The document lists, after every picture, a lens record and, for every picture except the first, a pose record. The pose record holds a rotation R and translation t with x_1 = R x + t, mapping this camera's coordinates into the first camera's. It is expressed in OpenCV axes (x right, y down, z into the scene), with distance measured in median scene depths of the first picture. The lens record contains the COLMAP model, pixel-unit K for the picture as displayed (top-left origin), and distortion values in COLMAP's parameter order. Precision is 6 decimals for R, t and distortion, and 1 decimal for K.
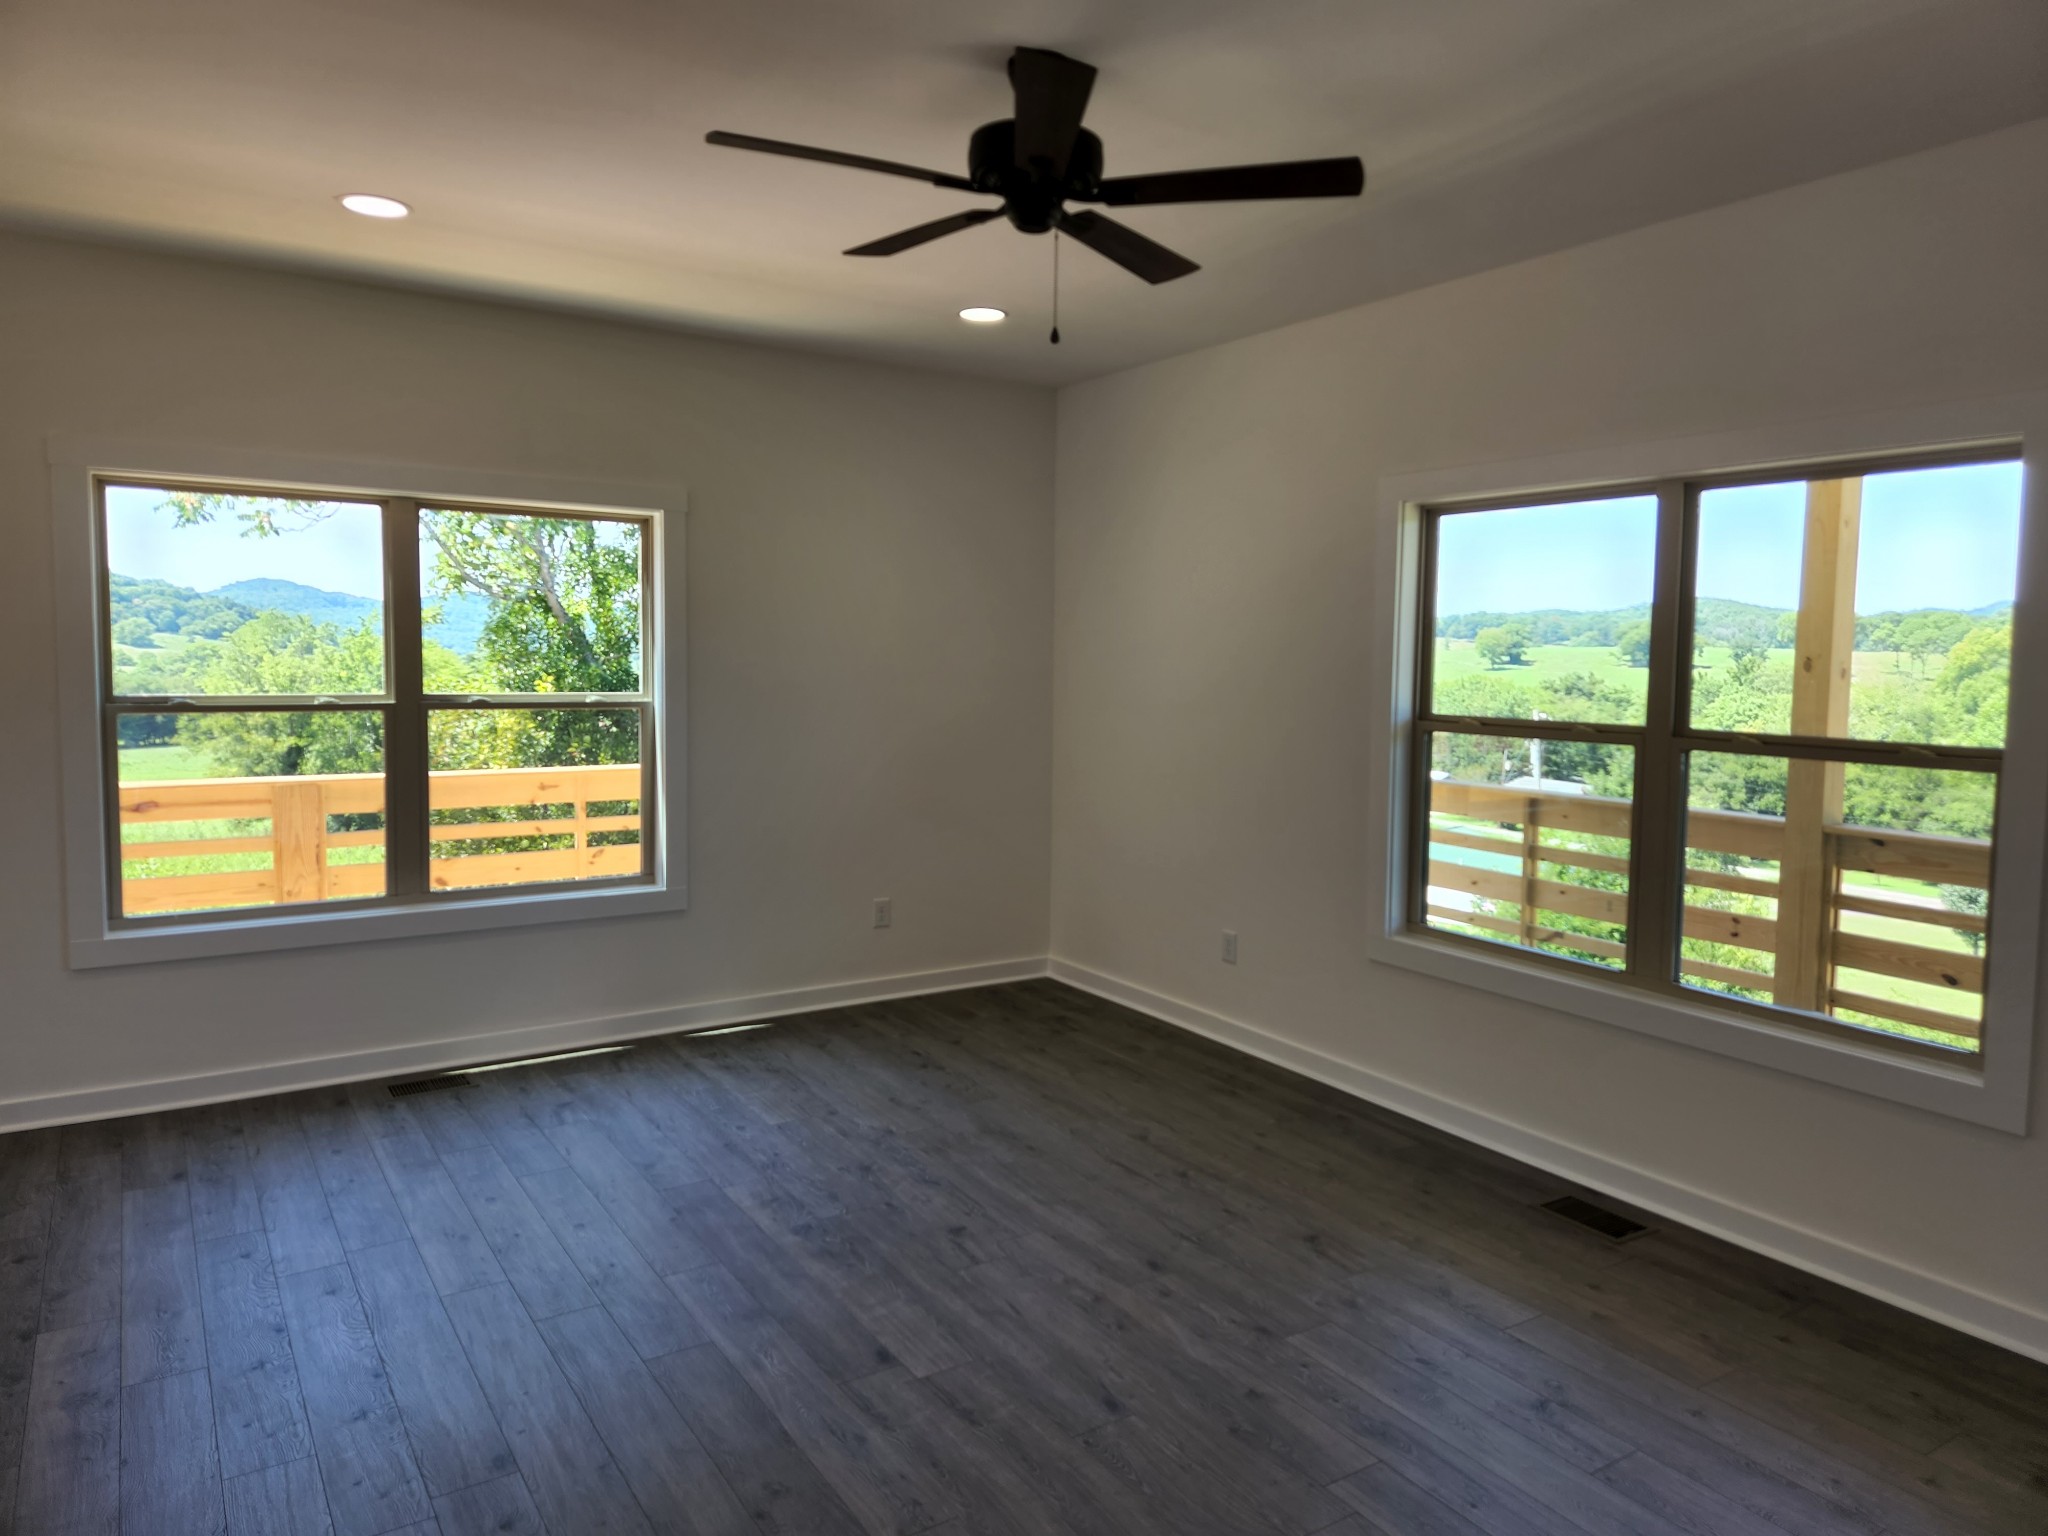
lens RADIAL K [[1351.7, 0, 1041.1], [0, 1351.7, 743.0], [0, 0, 1]] dist [0.087739, -0.070108]
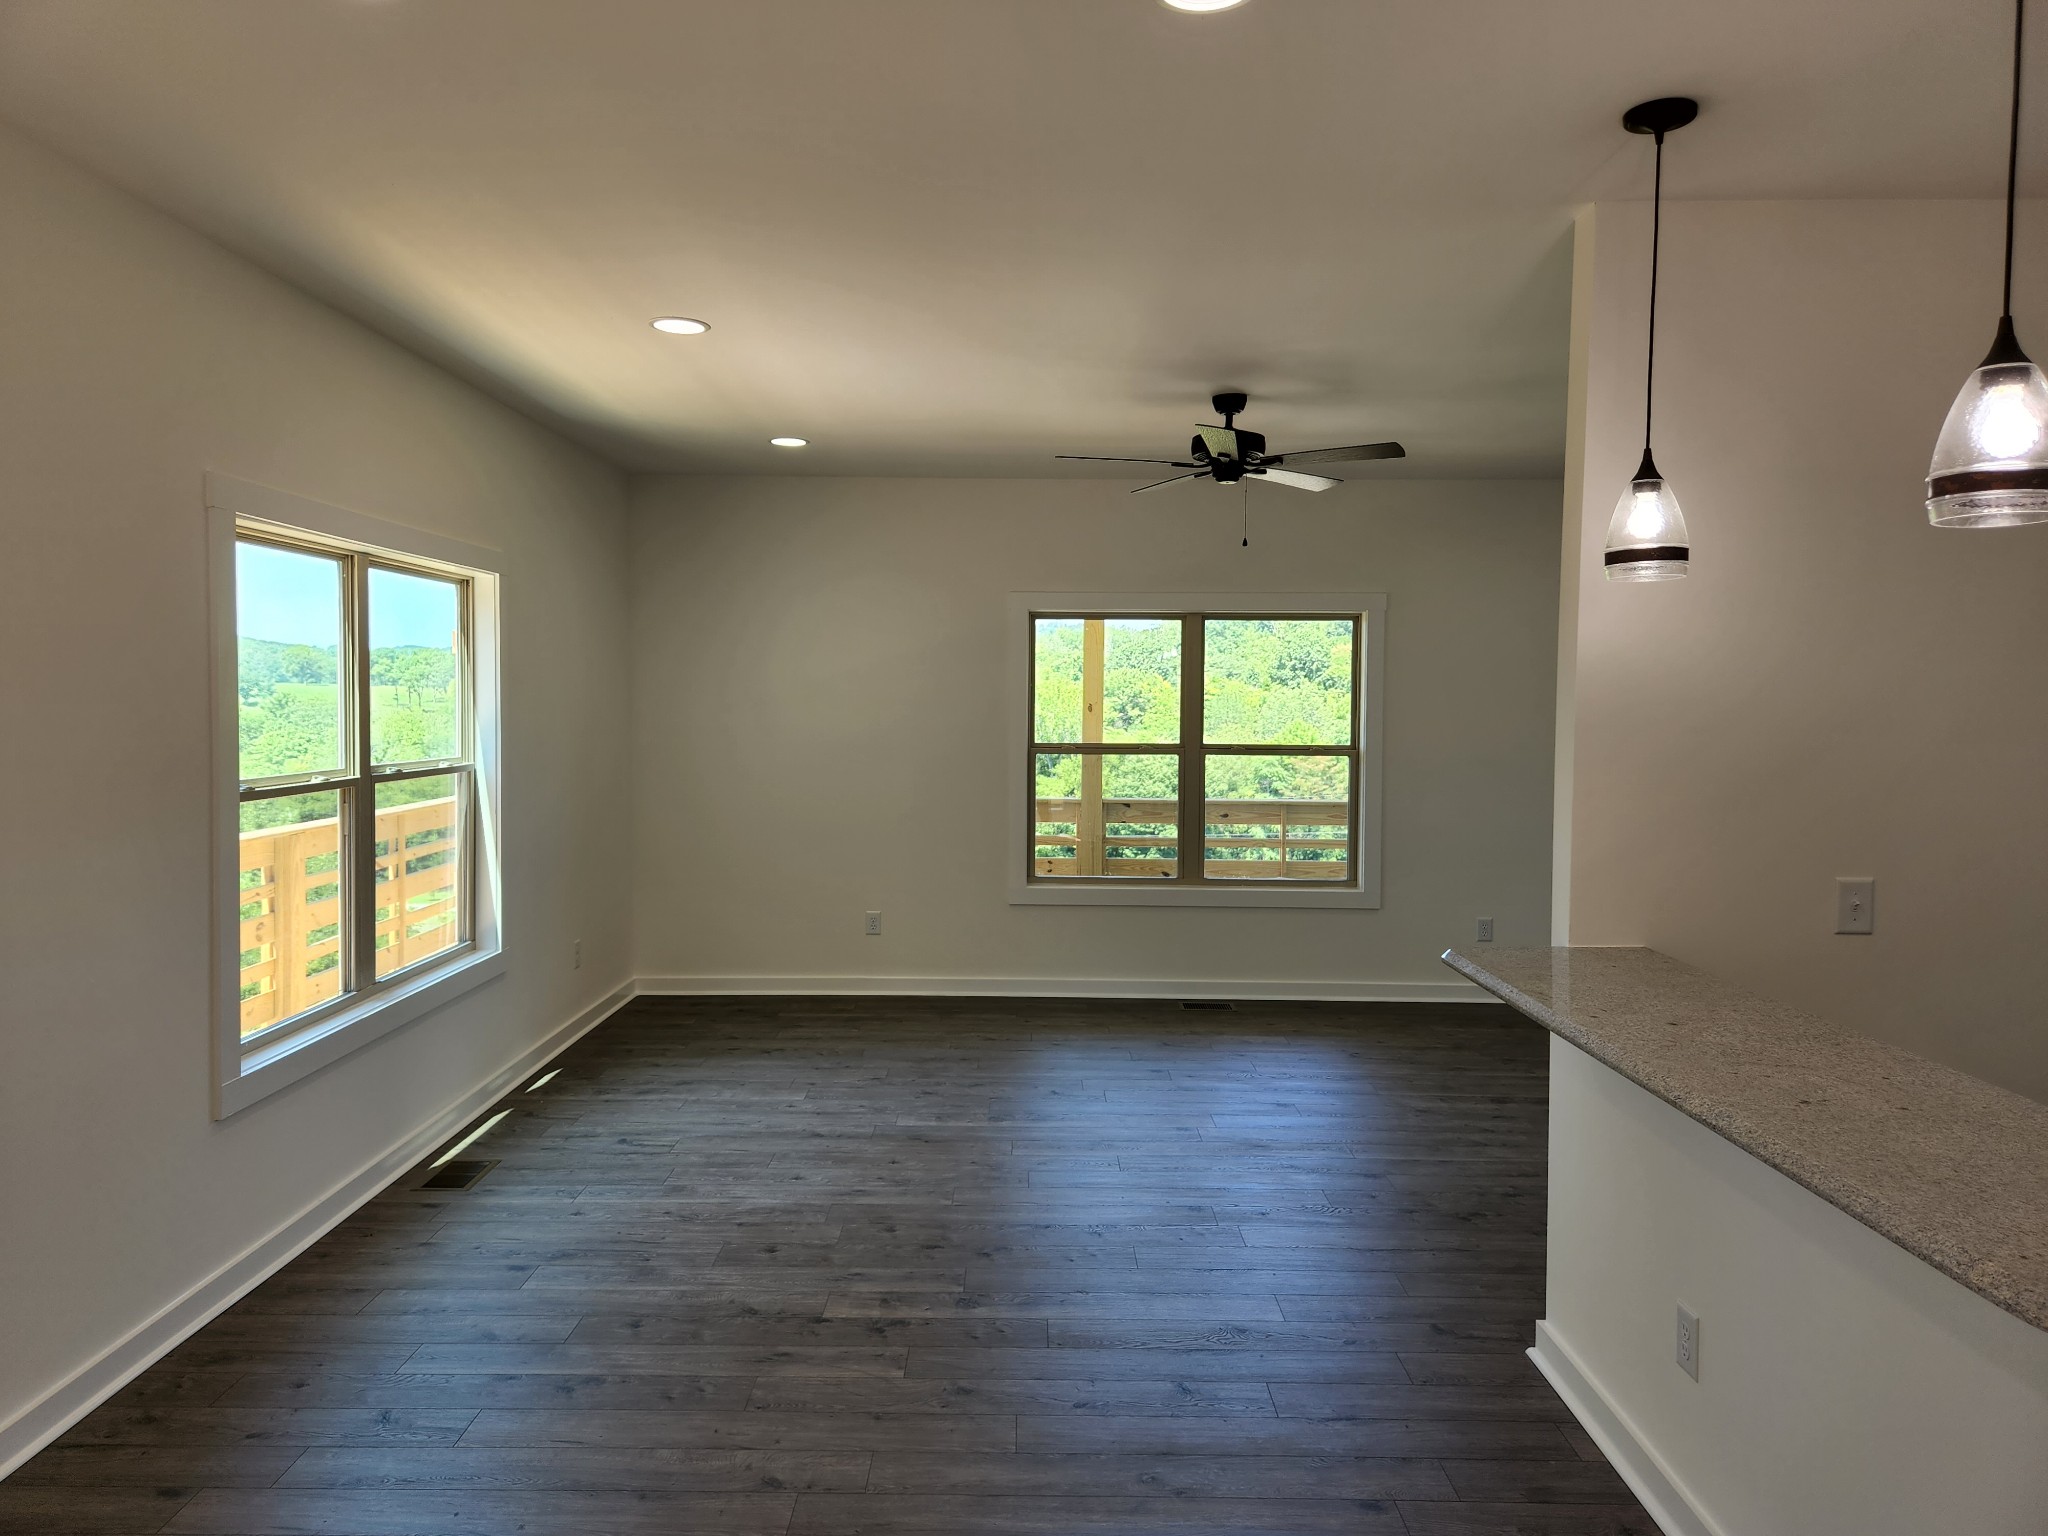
lens RADIAL K [[1370.7, 0, 1021.2], [0, 1370.7, 753.5], [0, 0, 1]] dist [0.067289, -0.068066]
pose [[0.551567, -0.045776, 0.832874, -1.036693], [0.060117, 0.998078, 0.015043, -0.033740], [-0.831962, 0.041773, 0.553259, 0.132992]]
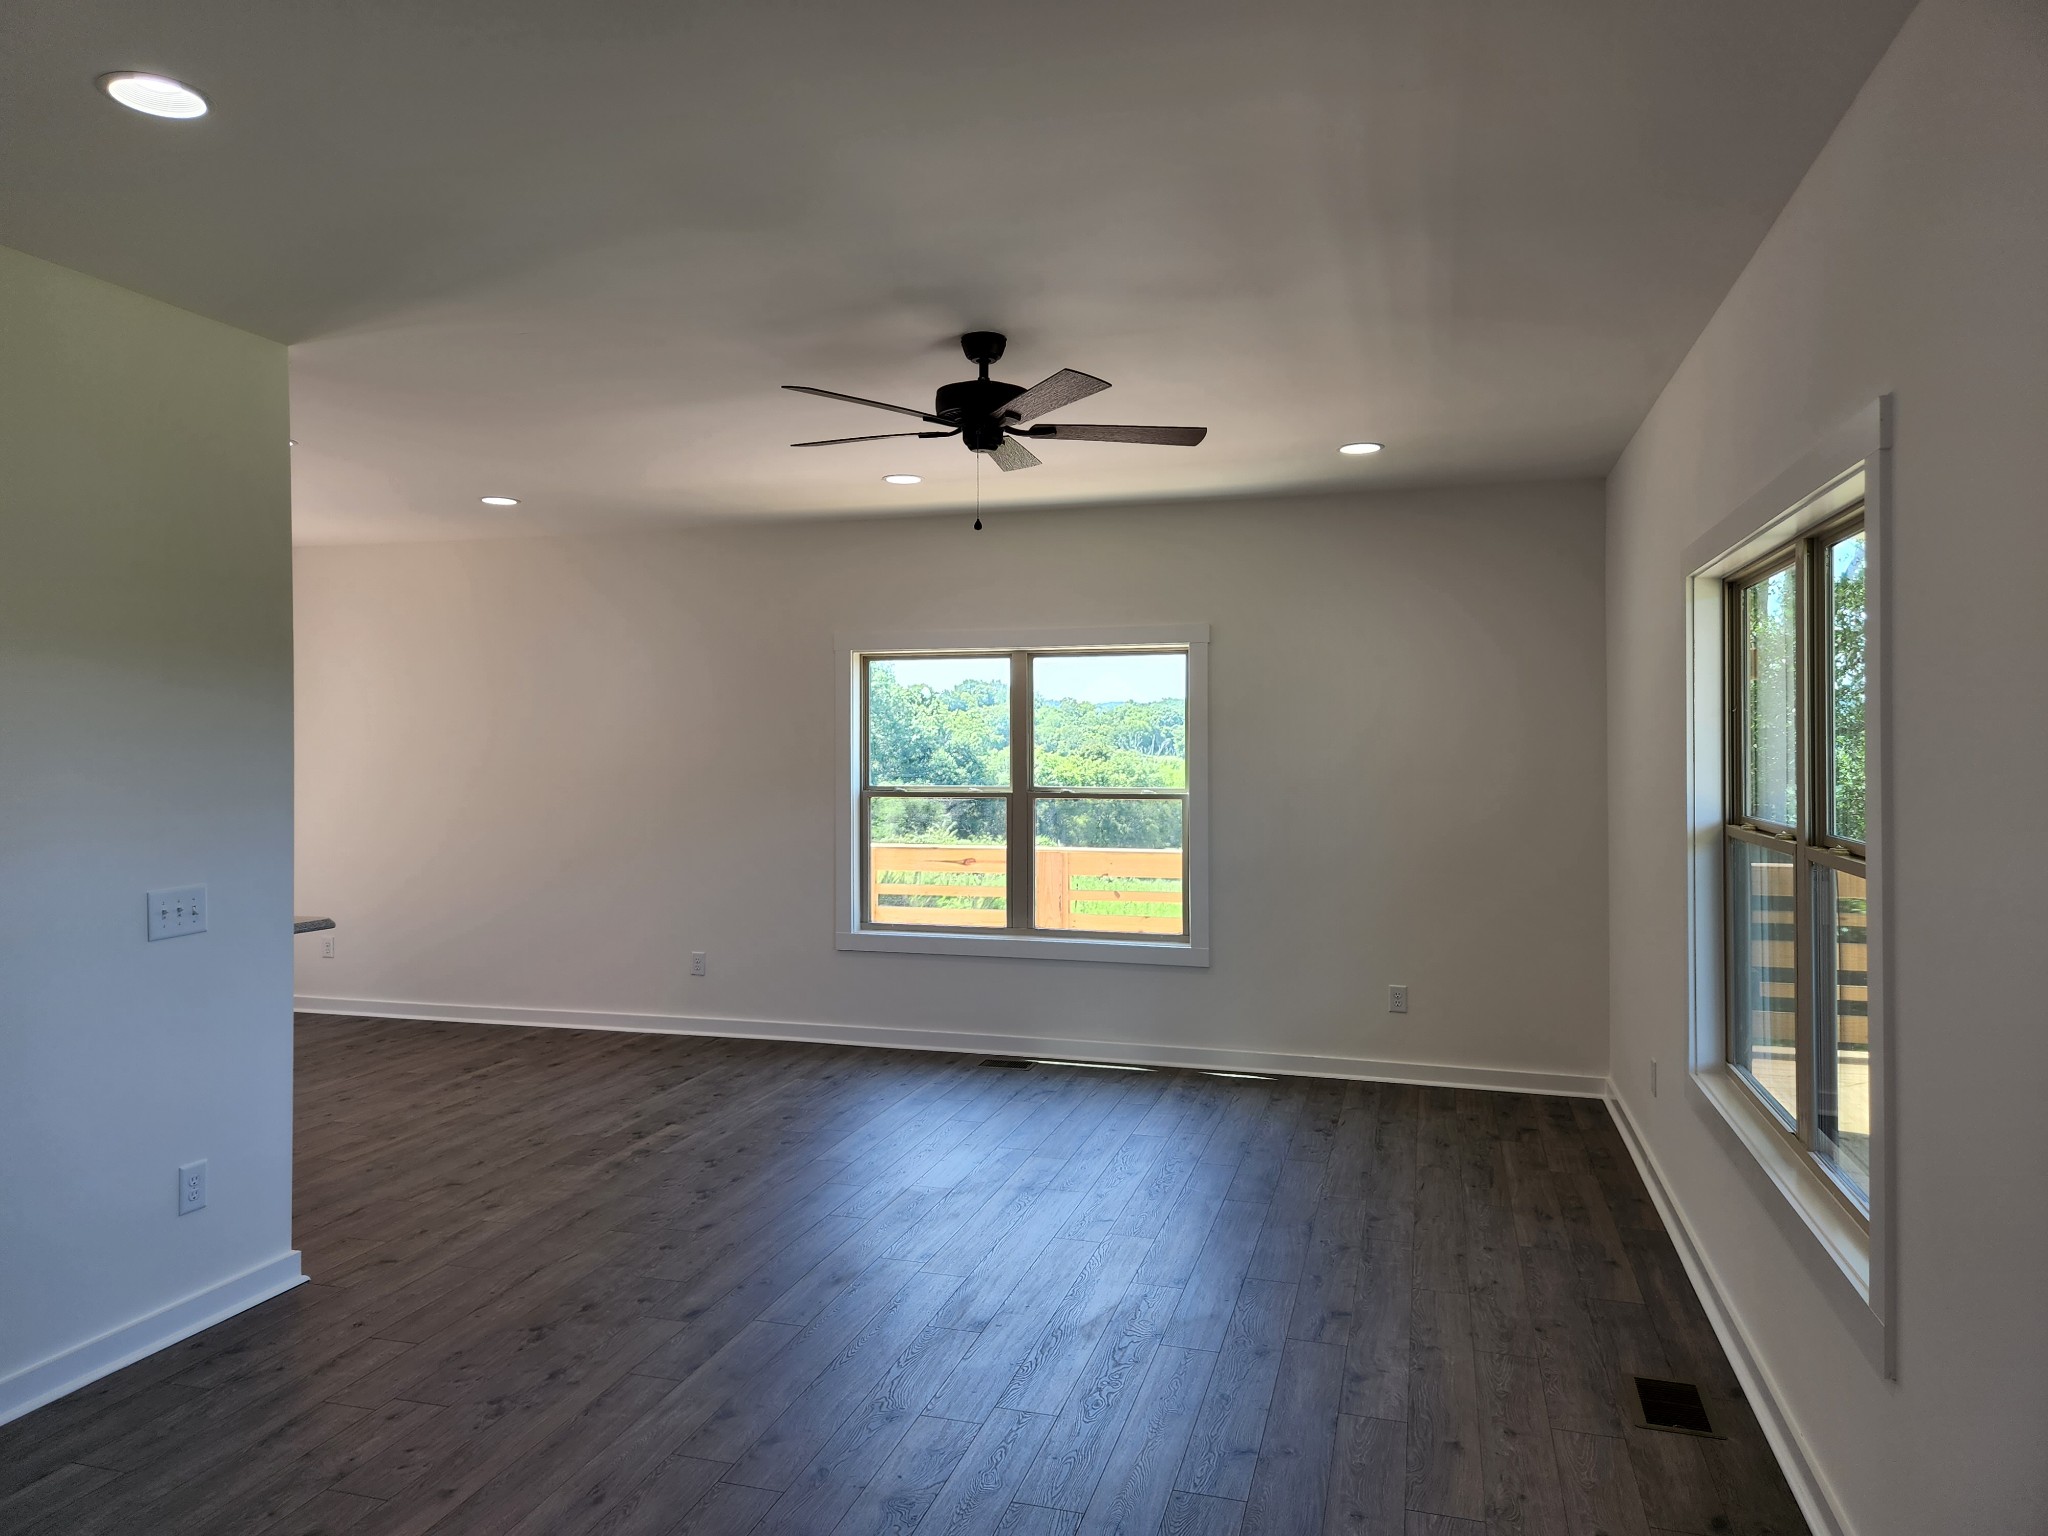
lens RADIAL K [[1388.8, 0, 1024.0], [0, 1388.8, 768.0], [0, 0, 1]] dist [0.045118, -0.004622]
pose [[0.645695, 0.000690, -0.763595, 0.656095], [-0.044117, 0.998363, -0.036403, -0.002058], [0.762320, 0.057192, 0.644668, 0.082044]]
